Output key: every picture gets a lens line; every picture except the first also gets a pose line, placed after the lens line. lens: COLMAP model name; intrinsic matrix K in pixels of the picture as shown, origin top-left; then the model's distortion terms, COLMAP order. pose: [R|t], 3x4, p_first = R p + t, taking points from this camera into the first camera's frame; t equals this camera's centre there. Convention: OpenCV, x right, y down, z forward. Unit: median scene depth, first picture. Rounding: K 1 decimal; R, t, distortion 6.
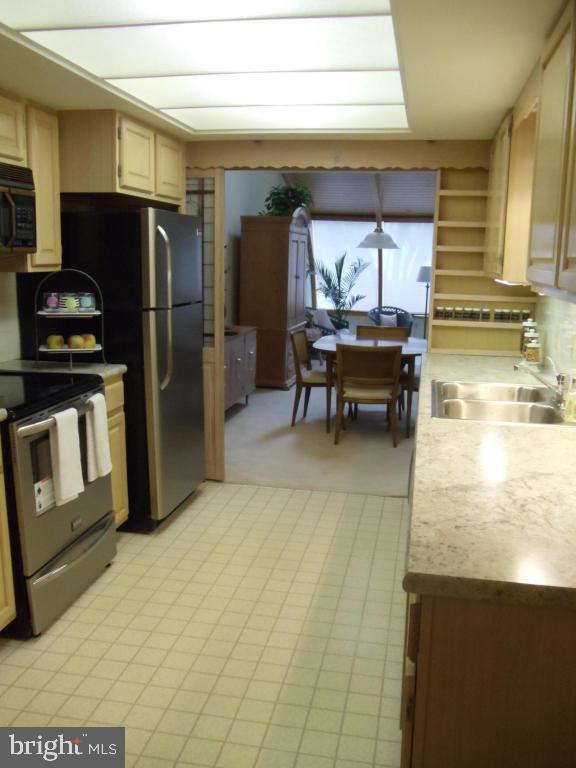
lens RADIAL K [[687.9, 0, 281.8], [0, 687.9, 389.4], [0, 0, 1]] dist [-0.075364, -0.004651]
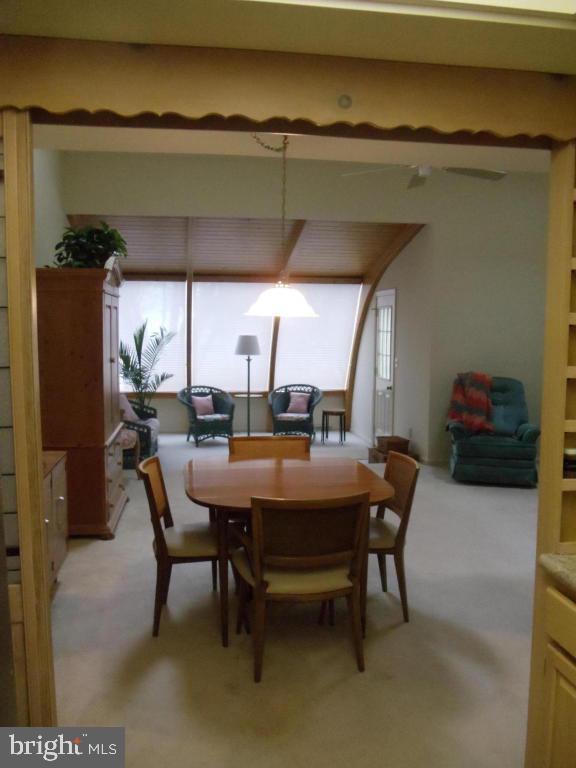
lens RADIAL K [[687.9, 0, 290.0], [0, 687.9, 390.1], [0, 0, 1]] dist [-0.075364, -0.004651]
pose [[0.935773, -0.048816, 0.349207, -0.098257], [0.080835, 0.993694, -0.077706, -0.141751], [-0.343211, 0.100943, 0.933818, 0.659664]]
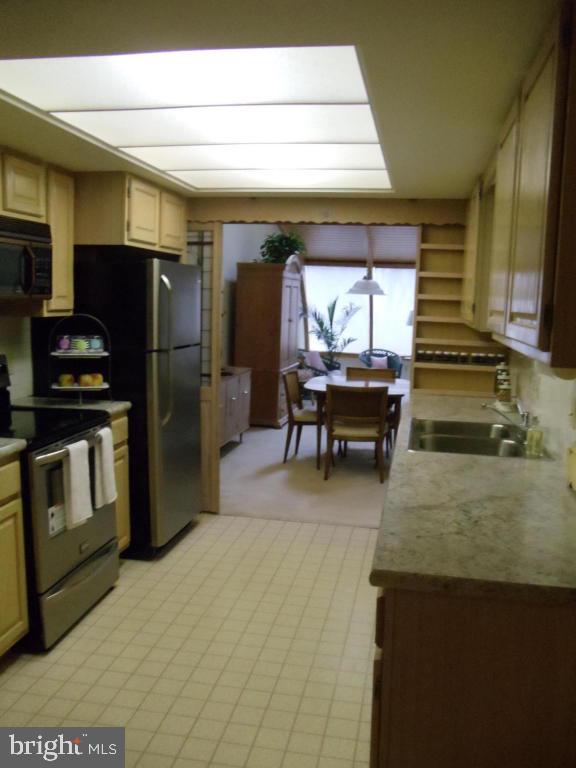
lens RADIAL K [[687.9, 0, 286.1], [0, 687.9, 389.0], [0, 0, 1]] dist [-0.075364, -0.004651]
pose [[0.999856, 0.007300, 0.015288, 0.001819], [-0.006372, 0.998187, -0.059846, 0.005756], [-0.015697, 0.059740, 0.998091, -0.076009]]
